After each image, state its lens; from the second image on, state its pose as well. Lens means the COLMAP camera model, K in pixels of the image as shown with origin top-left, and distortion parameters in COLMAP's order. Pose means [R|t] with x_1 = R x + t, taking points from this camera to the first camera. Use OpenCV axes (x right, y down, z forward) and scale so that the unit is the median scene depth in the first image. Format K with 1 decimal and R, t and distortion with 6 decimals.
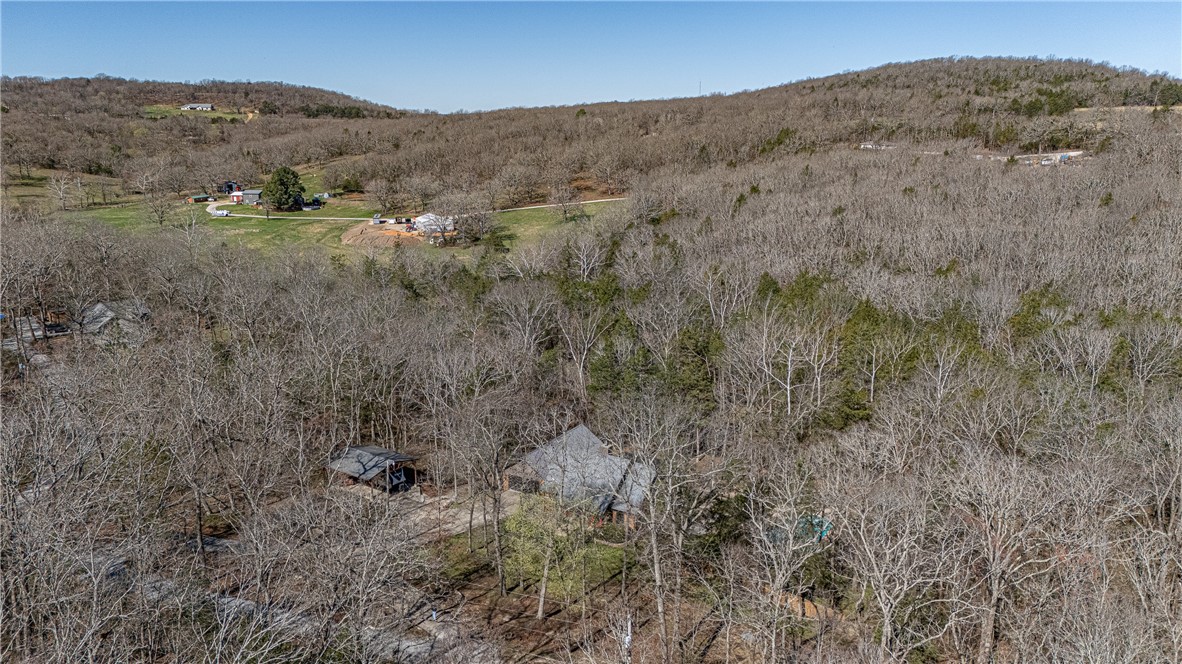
lens RADIAL K [[871.4, 0, 591.0], [0, 871.4, 332.0], [0, 0, 1]] dist [0.070506, -0.057654]
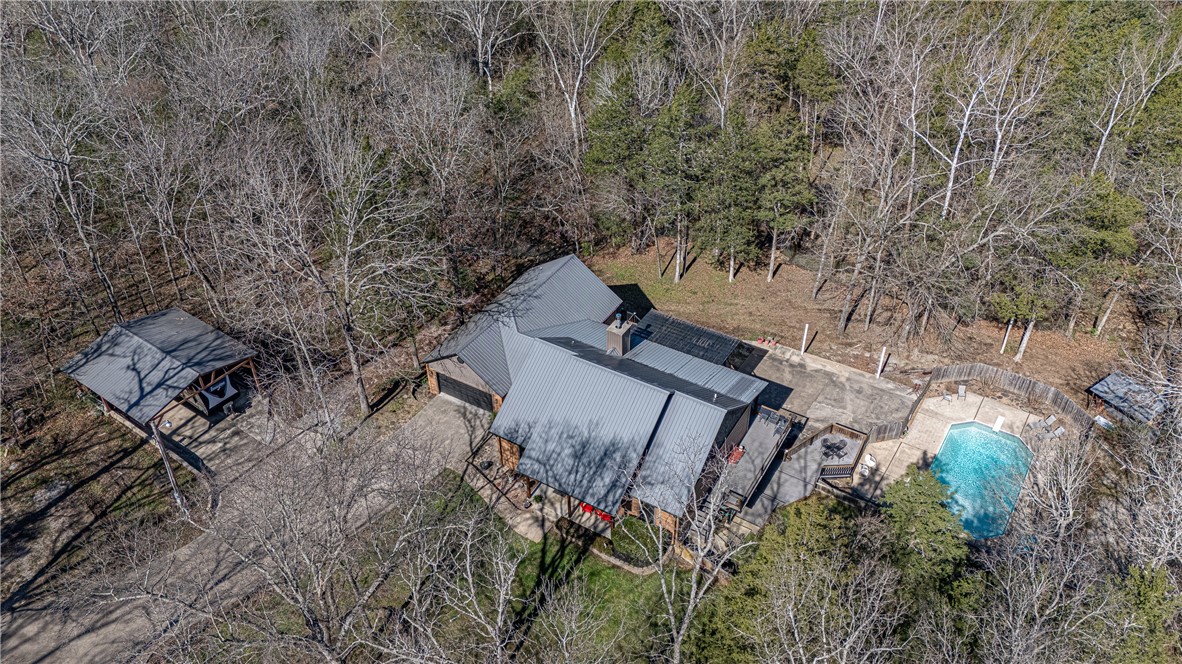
lens RADIAL K [[871.4, 0, 591.0], [0, 871.4, 332.0], [0, 0, 1]] dist [0.070506, -0.057654]
pose [[0.999982, -0.004033, -0.004451, 0.003674], [0.005533, 0.906821, 0.421480, -0.086436], [0.002336, -0.421497, 0.906827, 0.542946]]
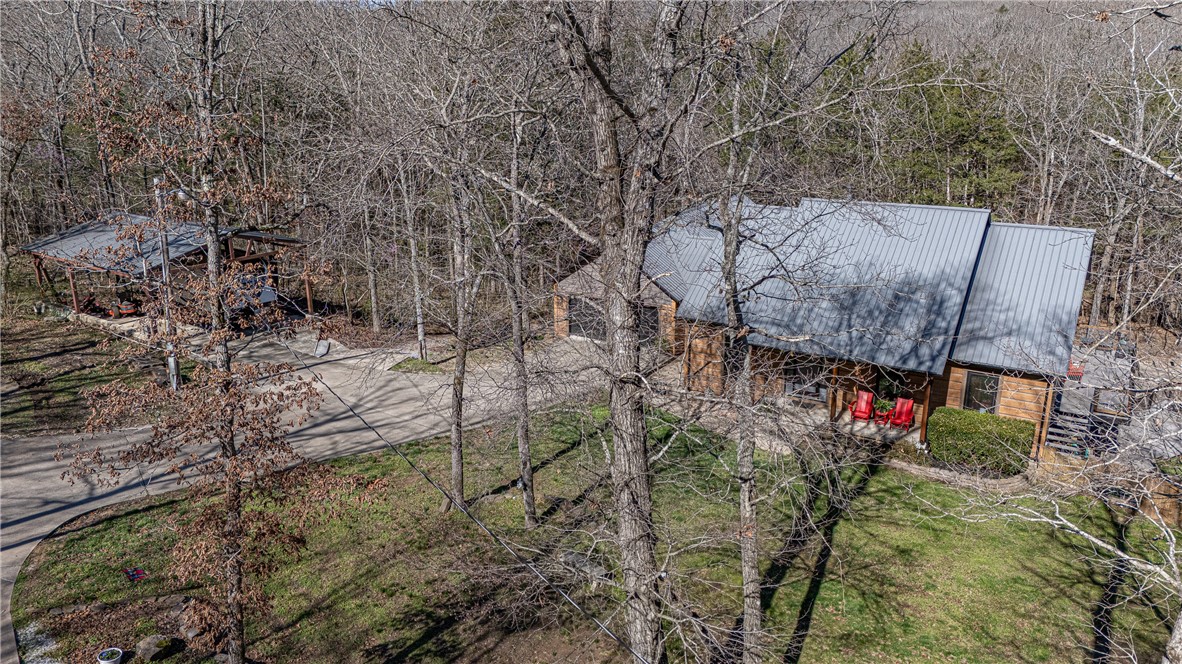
lens RADIAL K [[871.4, 0, 591.0], [0, 871.4, 332.0], [0, 0, 1]] dist [0.070506, -0.057654]
pose [[0.999940, 0.010495, -0.003054, -0.086834], [-0.010248, 0.997351, 0.072020, 0.160359], [0.003802, -0.071985, 0.997398, 0.658927]]
